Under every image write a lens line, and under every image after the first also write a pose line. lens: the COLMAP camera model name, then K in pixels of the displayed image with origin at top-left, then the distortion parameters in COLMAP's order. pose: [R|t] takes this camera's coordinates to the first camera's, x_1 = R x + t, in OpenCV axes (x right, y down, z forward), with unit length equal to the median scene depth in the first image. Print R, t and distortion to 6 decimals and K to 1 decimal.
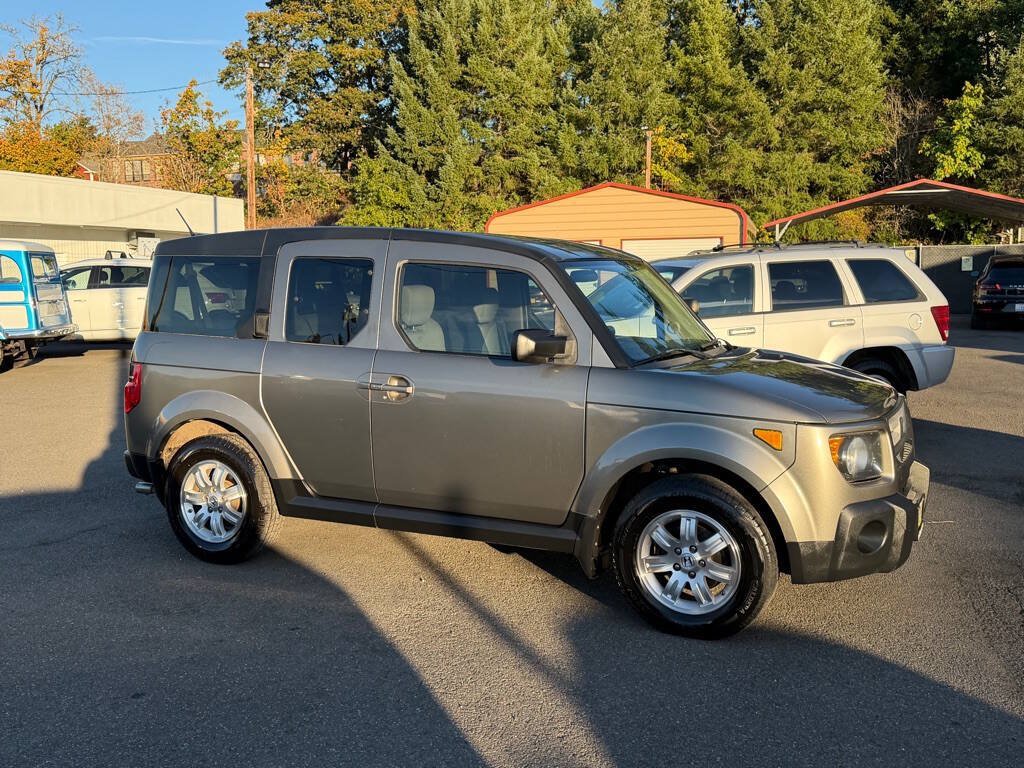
lens RADIAL K [[979.9, 0, 510.9], [0, 979.9, 386.9], [0, 0, 1]] dist [0.188861, -0.400655]
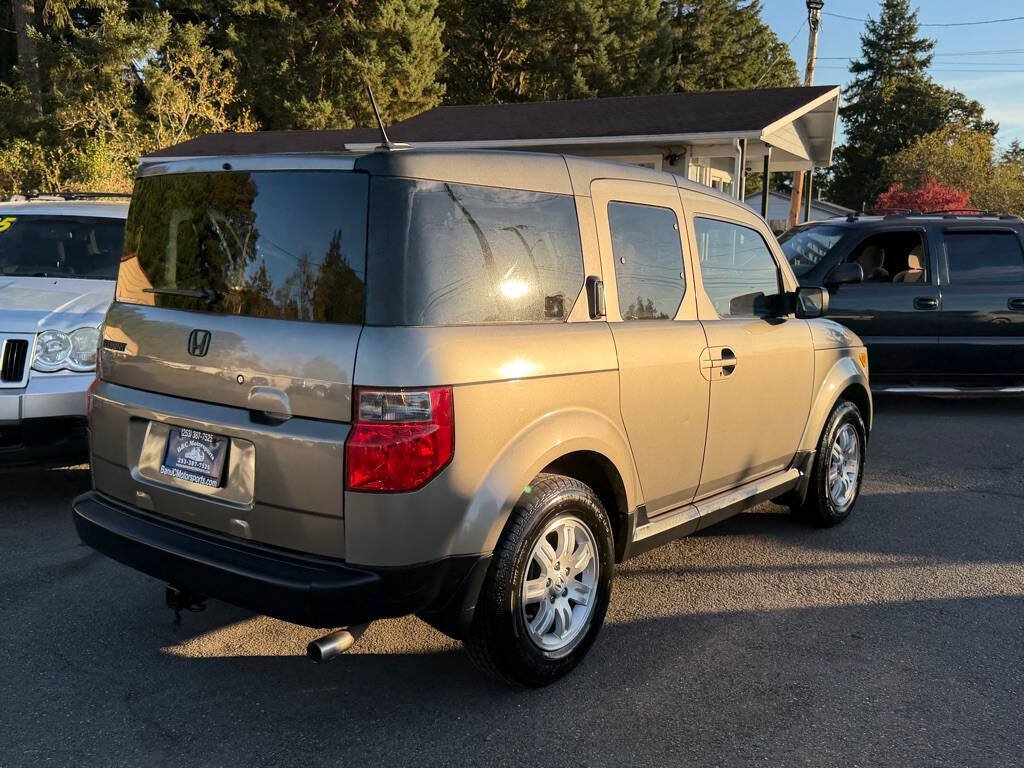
lens RADIAL K [[982.7, 0, 518.6], [0, 982.7, 393.4], [0, 0, 1]] dist [0.151444, -0.314253]
pose [[0.207594, -0.130307, 0.969497, -0.095708], [0.090278, 0.989410, 0.113653, -0.008273], [-0.974040, 0.063931, 0.217159, 0.094003]]
